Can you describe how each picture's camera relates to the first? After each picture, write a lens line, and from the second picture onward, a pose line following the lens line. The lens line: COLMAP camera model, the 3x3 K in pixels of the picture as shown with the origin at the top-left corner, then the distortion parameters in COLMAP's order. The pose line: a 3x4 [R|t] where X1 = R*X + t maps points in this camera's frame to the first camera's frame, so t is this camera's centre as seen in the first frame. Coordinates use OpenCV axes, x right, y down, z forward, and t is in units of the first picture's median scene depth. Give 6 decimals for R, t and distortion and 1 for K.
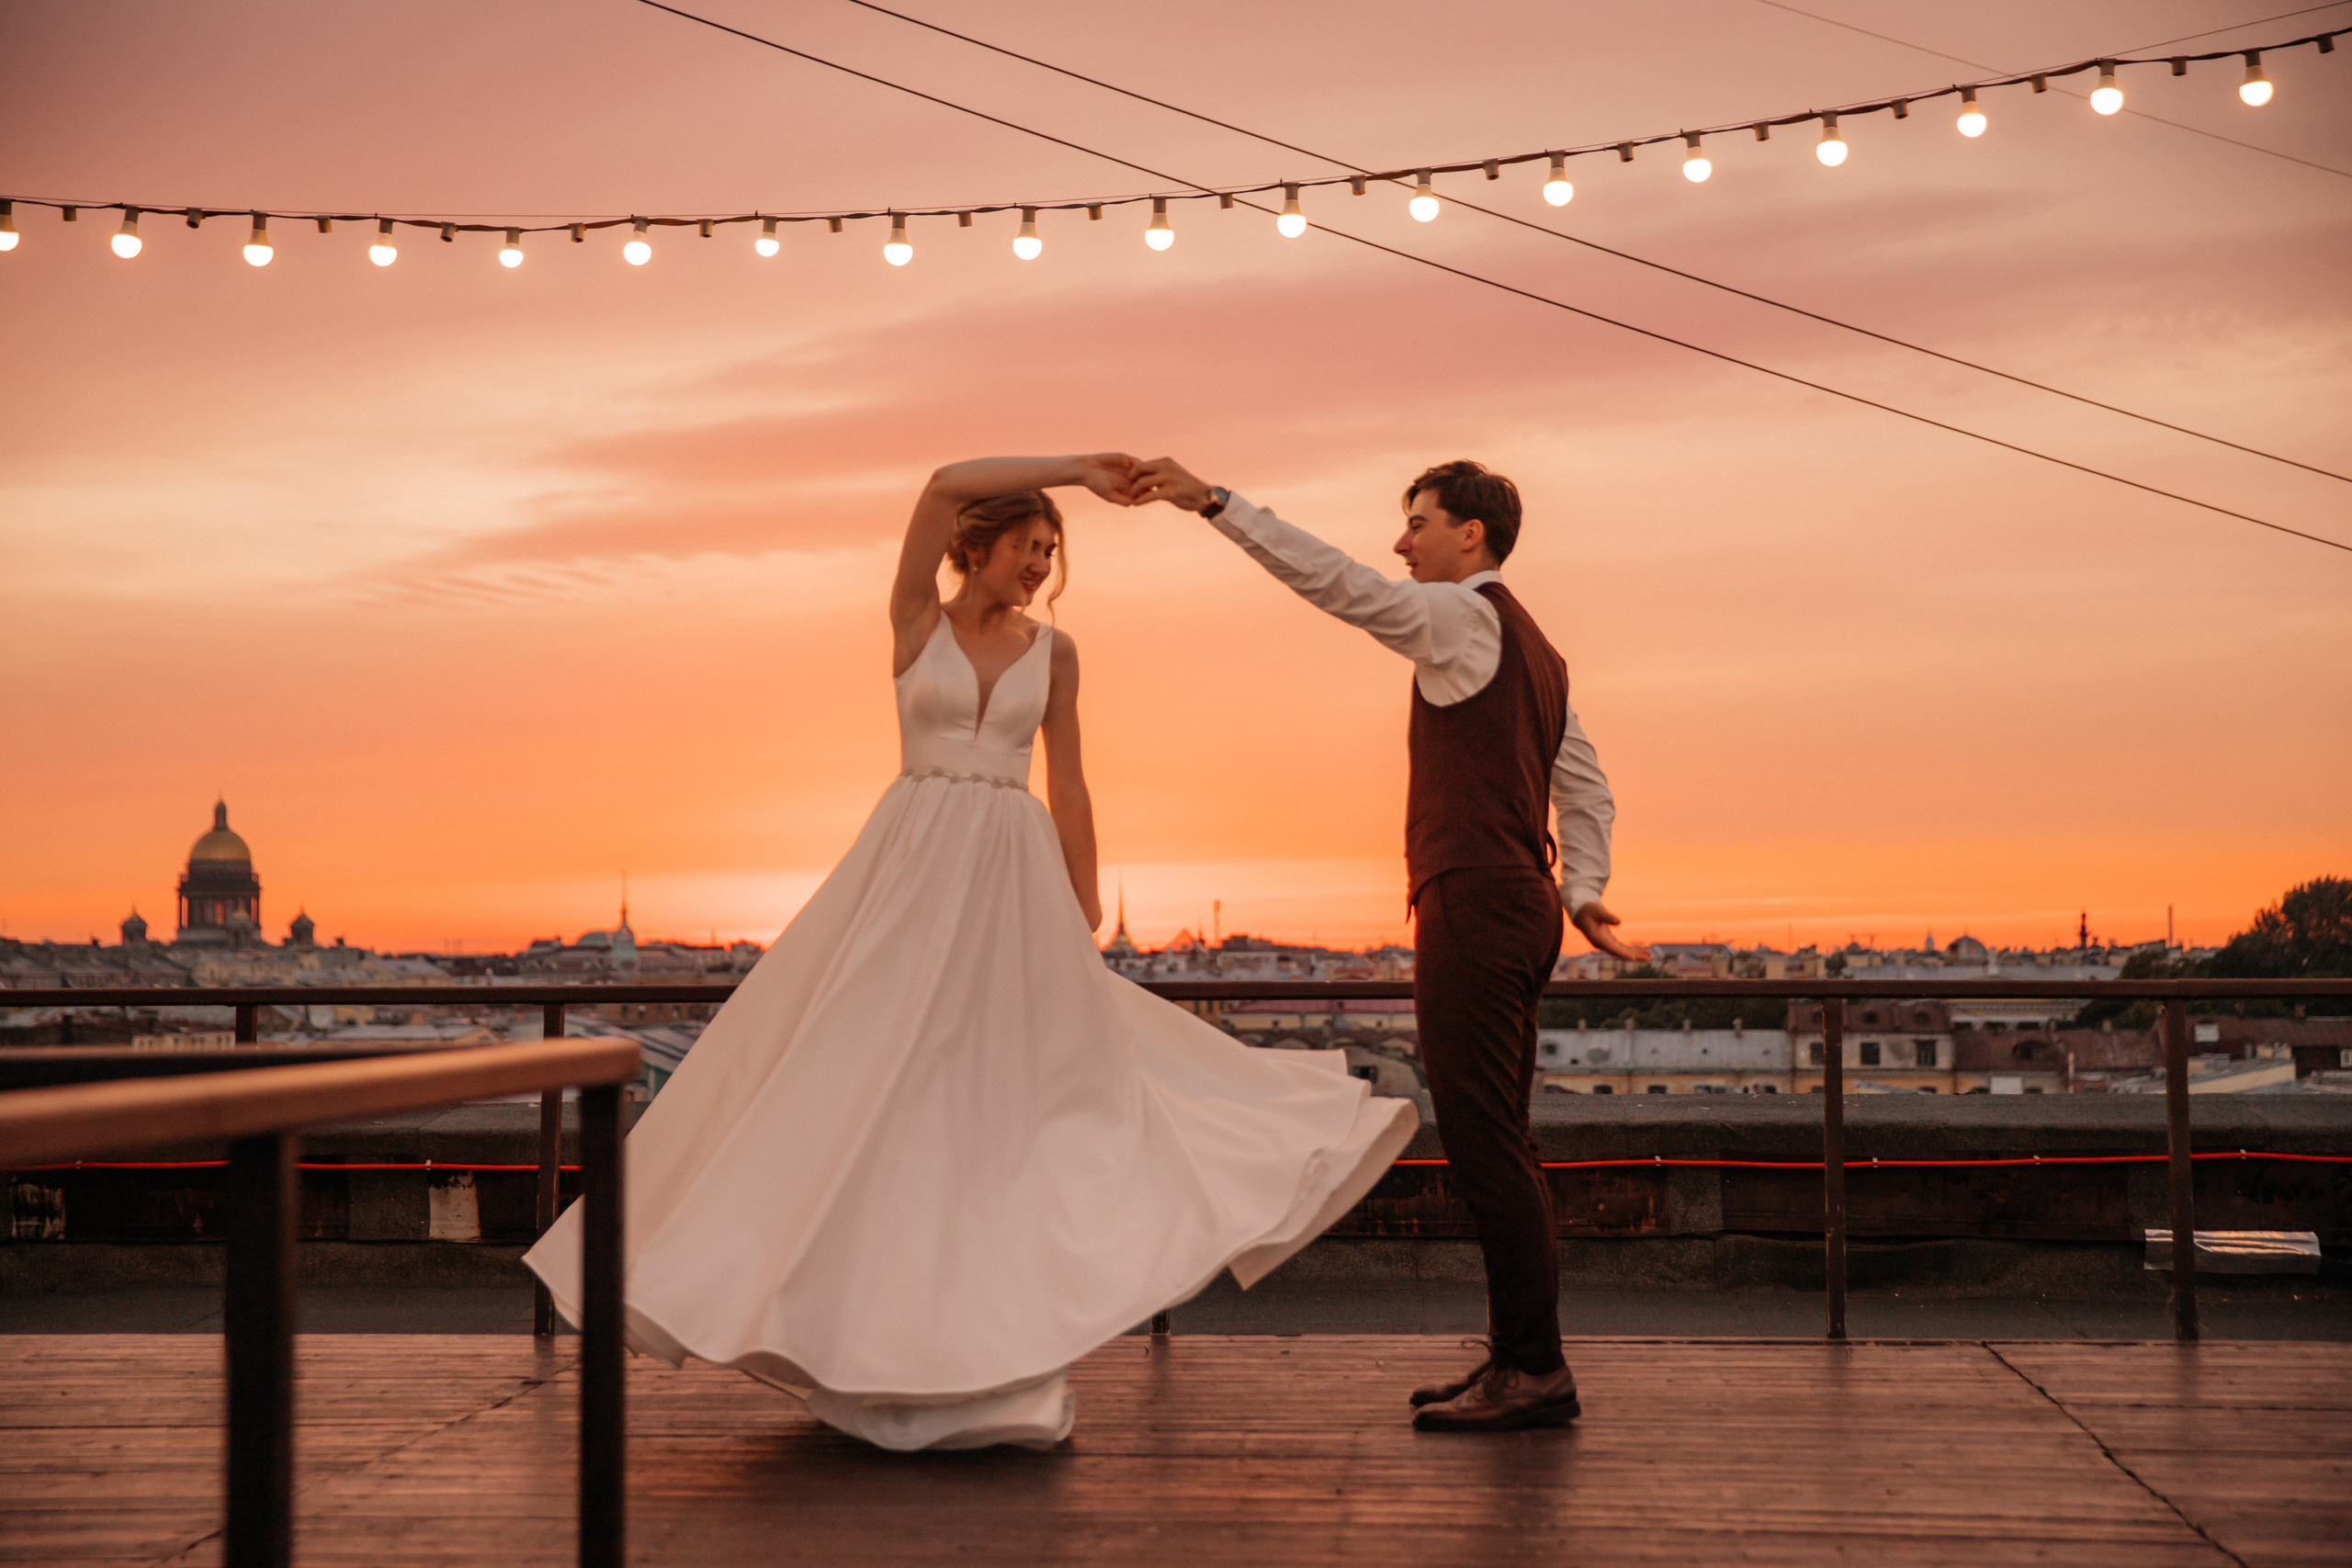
lens RADIAL K [[3550.7, 0, 1182.1], [0, 3550.7, 802.3], [0, 0, 1]] dist [0.126559, 0.000000]
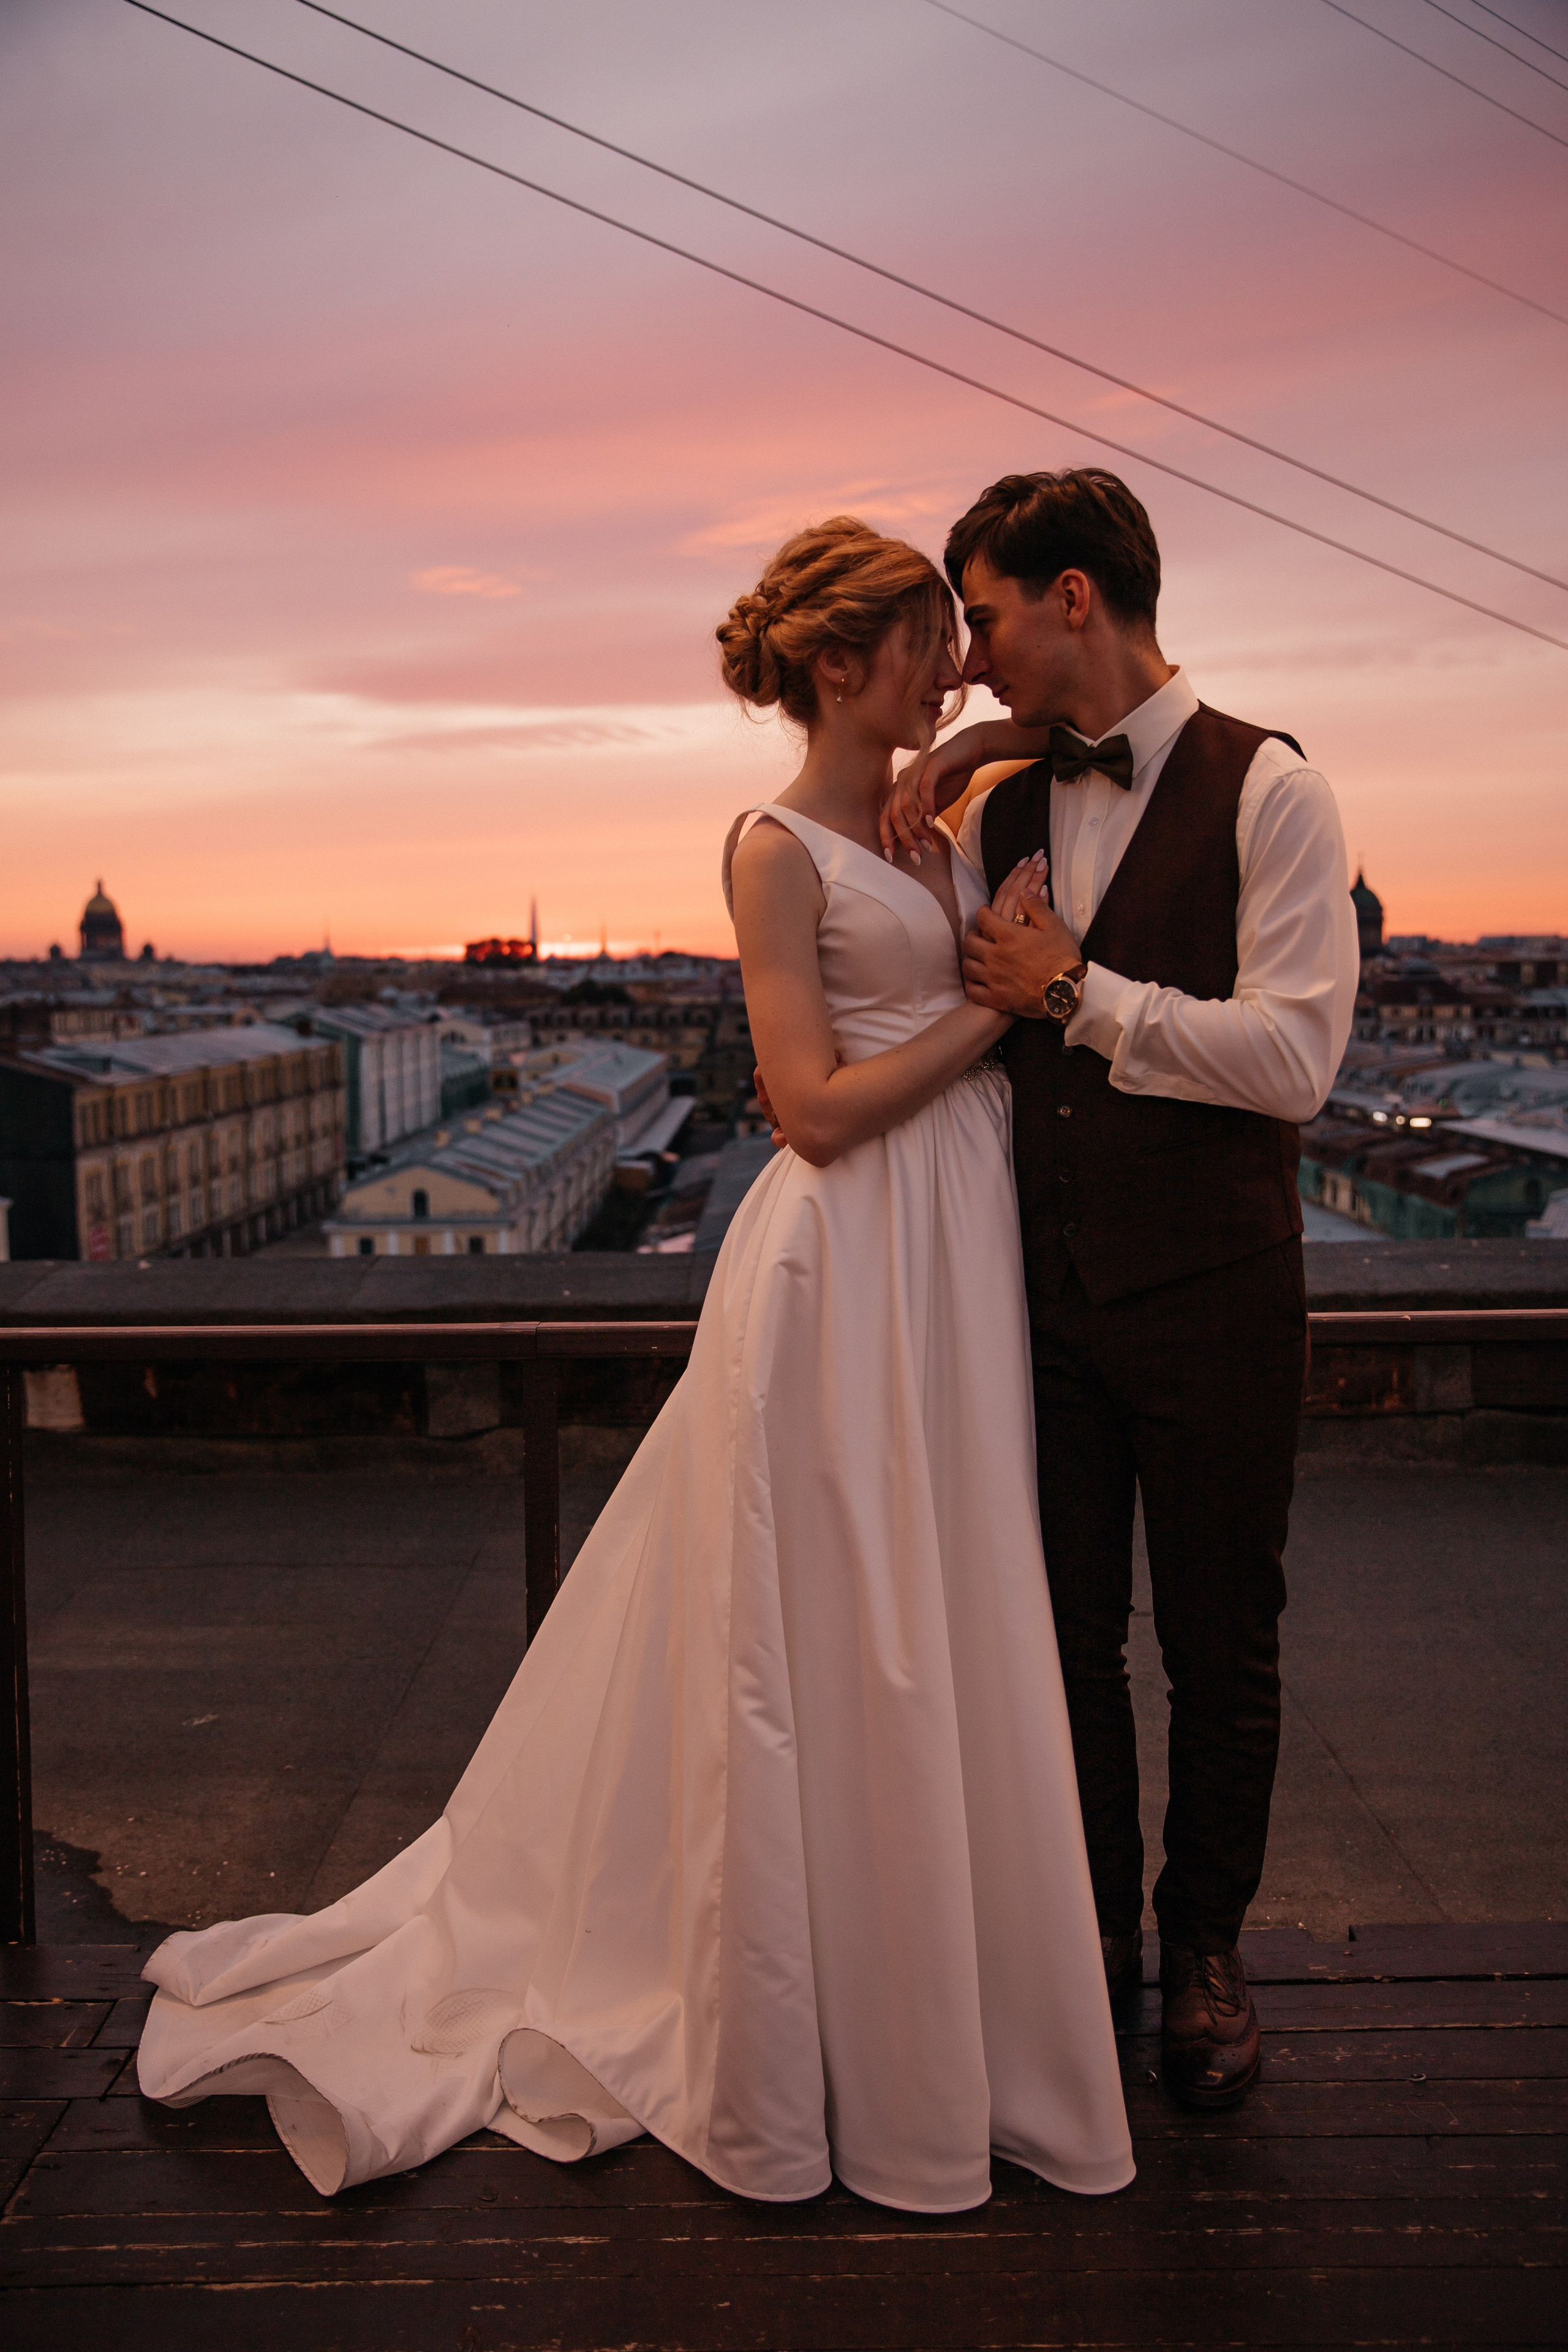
lens RADIAL K [[1924.2, 0, 768.9], [0, 1924.2, 1185.7], [0, 0, 1]] dist [-0.066164, 0.043946]
pose [[0.997776, -0.013576, 0.065260, -0.060094], [0.003023, 0.987248, 0.159160, -0.013651], [-0.066589, -0.158609, 0.985094, 0.556286]]
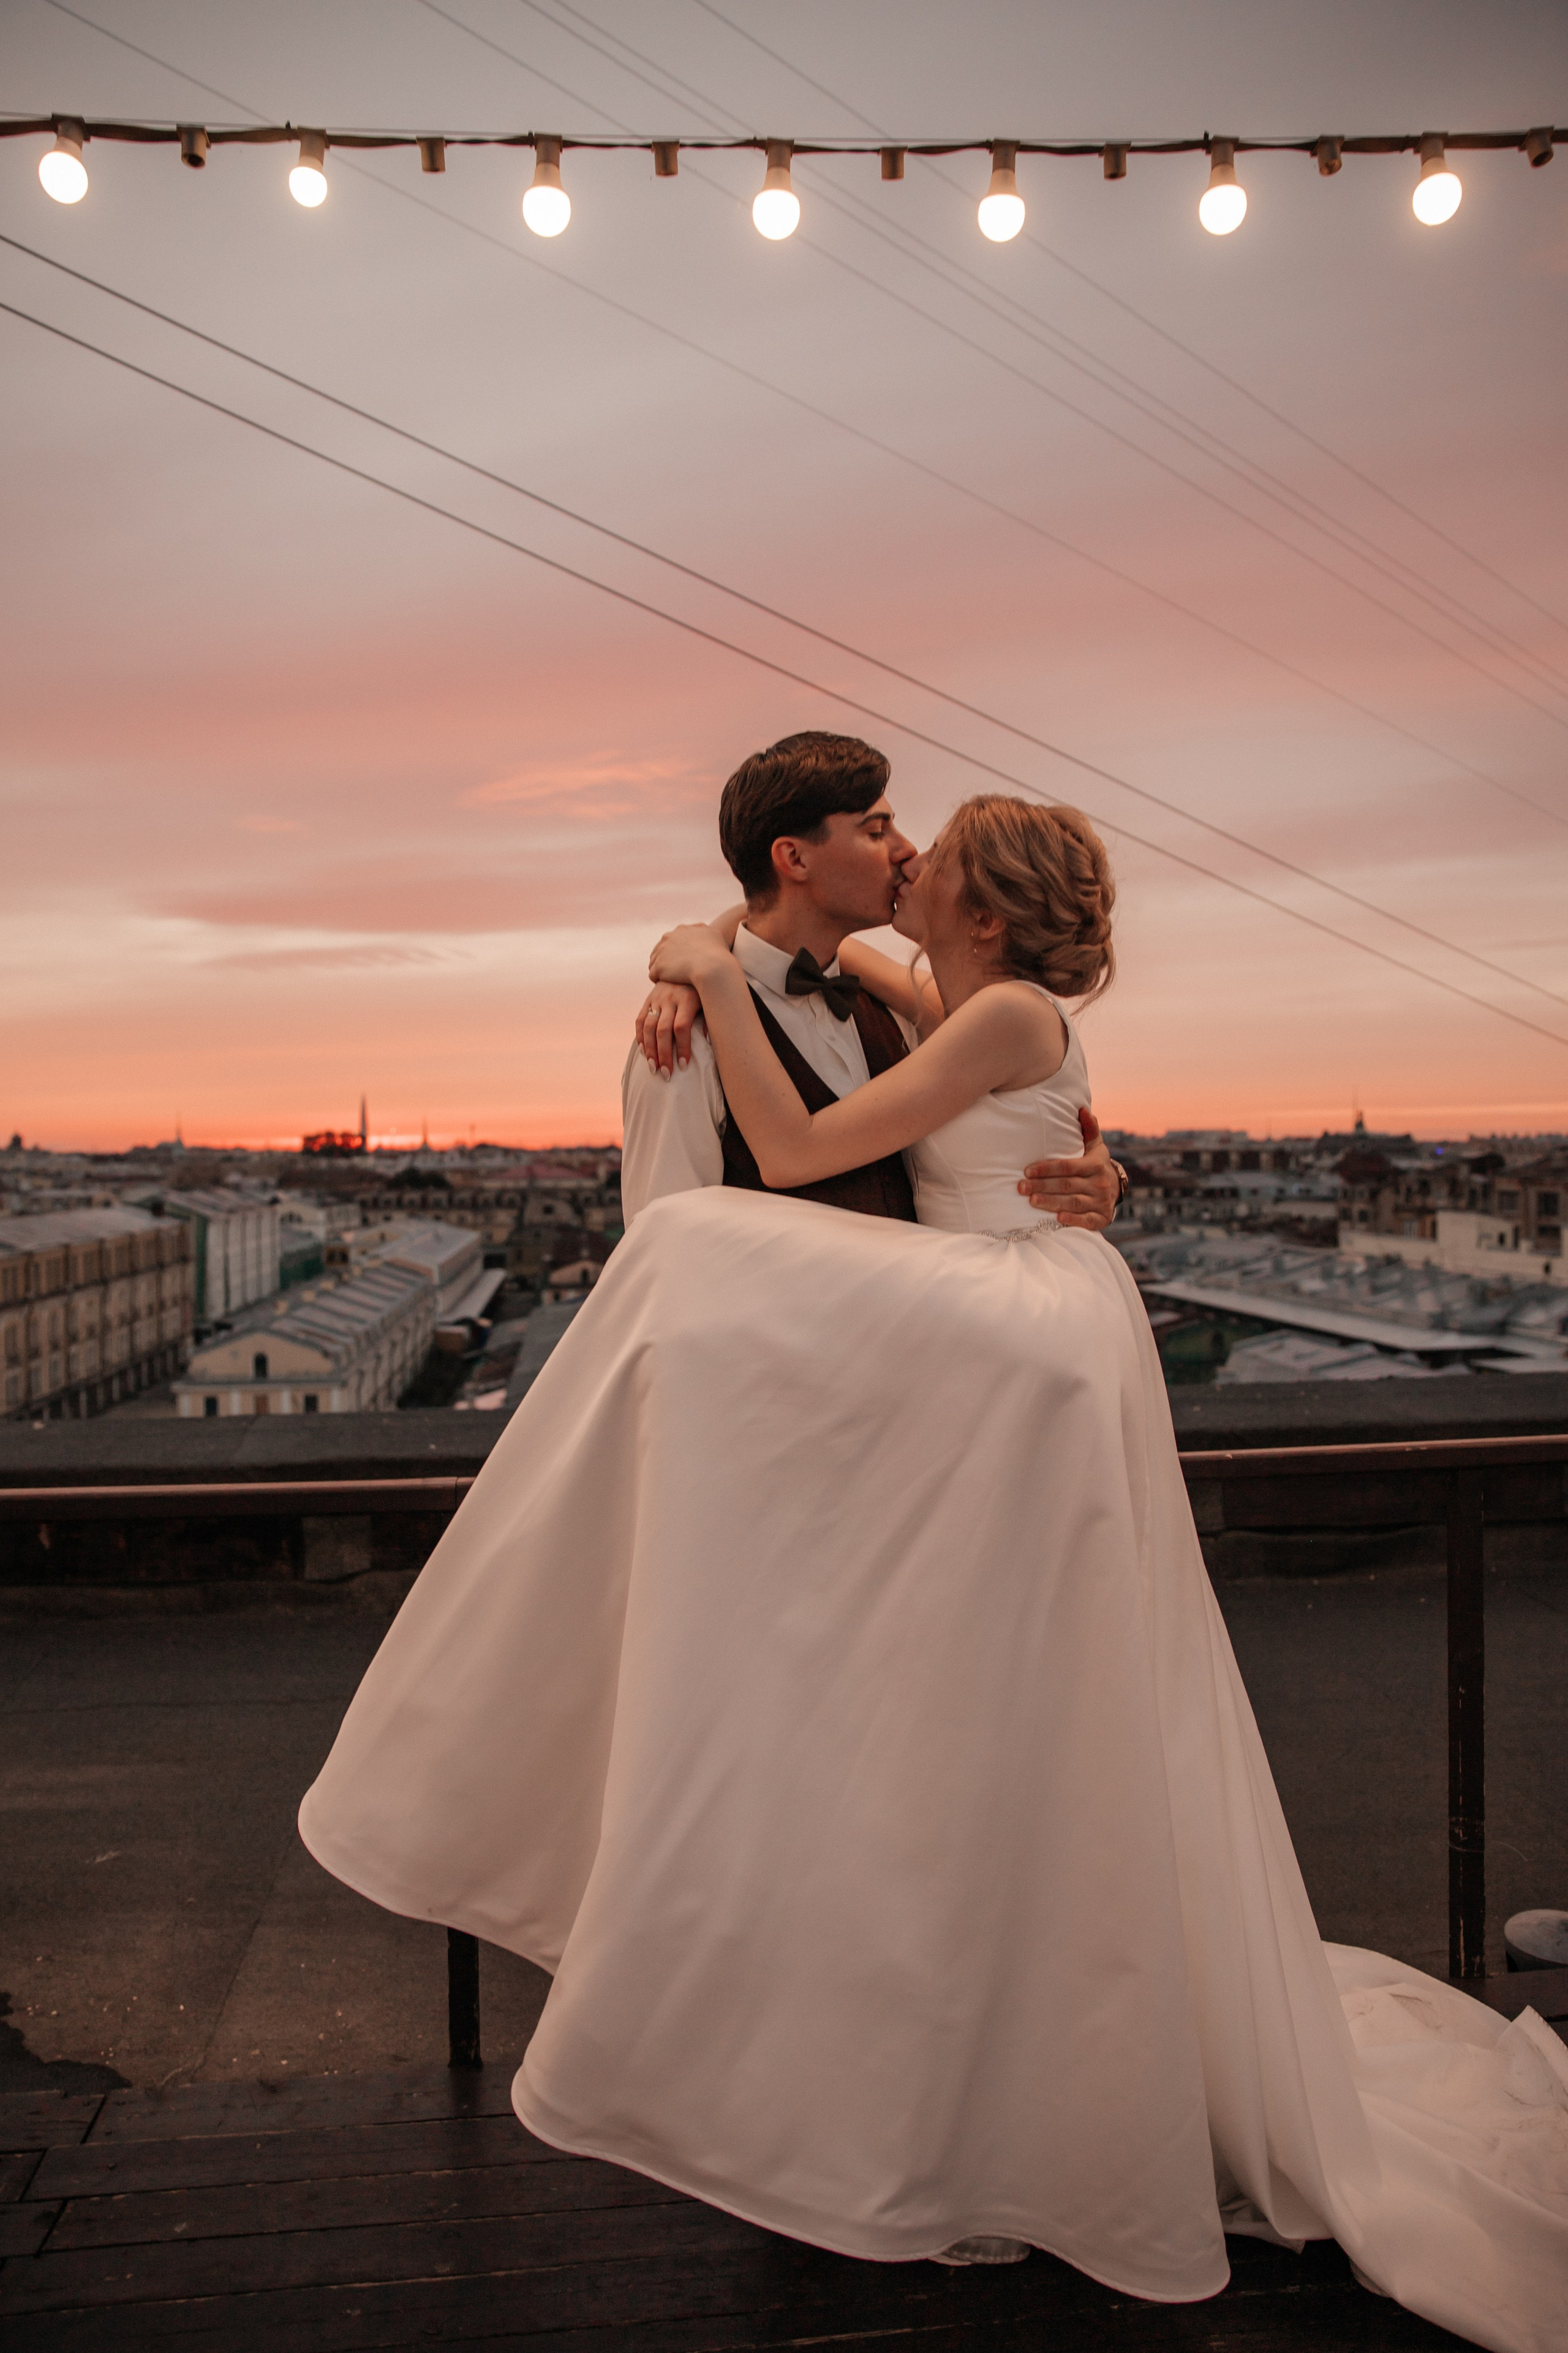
lens RADIAL K [[1668.4, 0, 777.8], [0, 1668.4, 1184.7], [0, 0, 1]] dist [-0.113199, 0.072730]
pose [[0.981878, -0.008343, 0.189332, -0.072365], [-0.003743, 0.997982, 0.063387, -0.012565], [-0.189479, -0.062947, 0.979865, 0.567088]]
